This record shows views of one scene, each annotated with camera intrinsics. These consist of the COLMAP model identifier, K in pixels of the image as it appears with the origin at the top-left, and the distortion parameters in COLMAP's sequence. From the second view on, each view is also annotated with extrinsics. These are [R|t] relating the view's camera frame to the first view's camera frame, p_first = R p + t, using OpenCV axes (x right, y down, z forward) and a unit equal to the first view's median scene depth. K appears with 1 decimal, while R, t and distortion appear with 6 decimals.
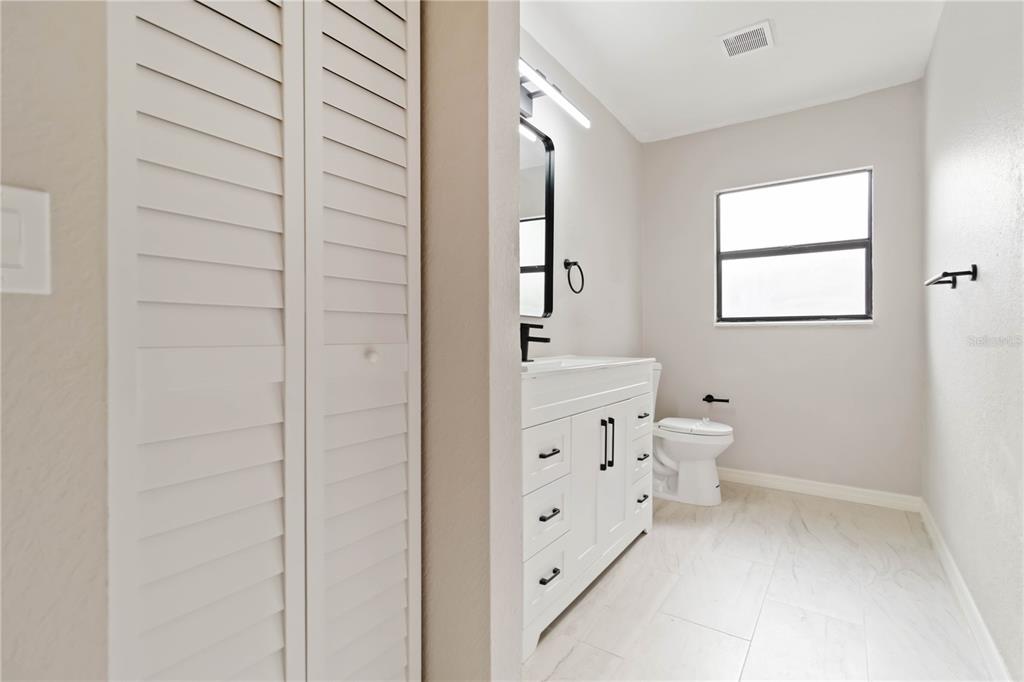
lens RADIAL K [[469.7, 0, 517.5], [0, 469.7, 334.2], [0, 0, 1]] dist [0.002248, 0.000105]
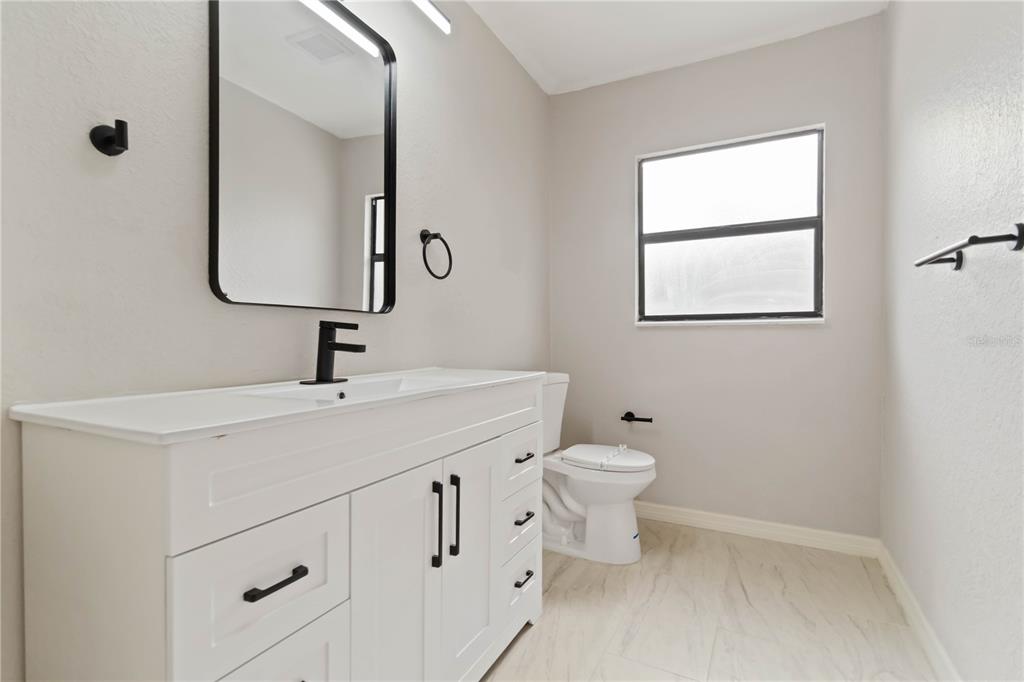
lens RADIAL K [[478.6, 0, 512.0], [0, 478.6, 341.0], [0, 0, 1]] dist [0.002727, 0.000459]
pose [[0.993167, -0.003934, 0.116638, 0.136444], [0.002479, 0.999917, 0.012619, -0.003368], [-0.116678, -0.012244, 0.993094, 0.254736]]
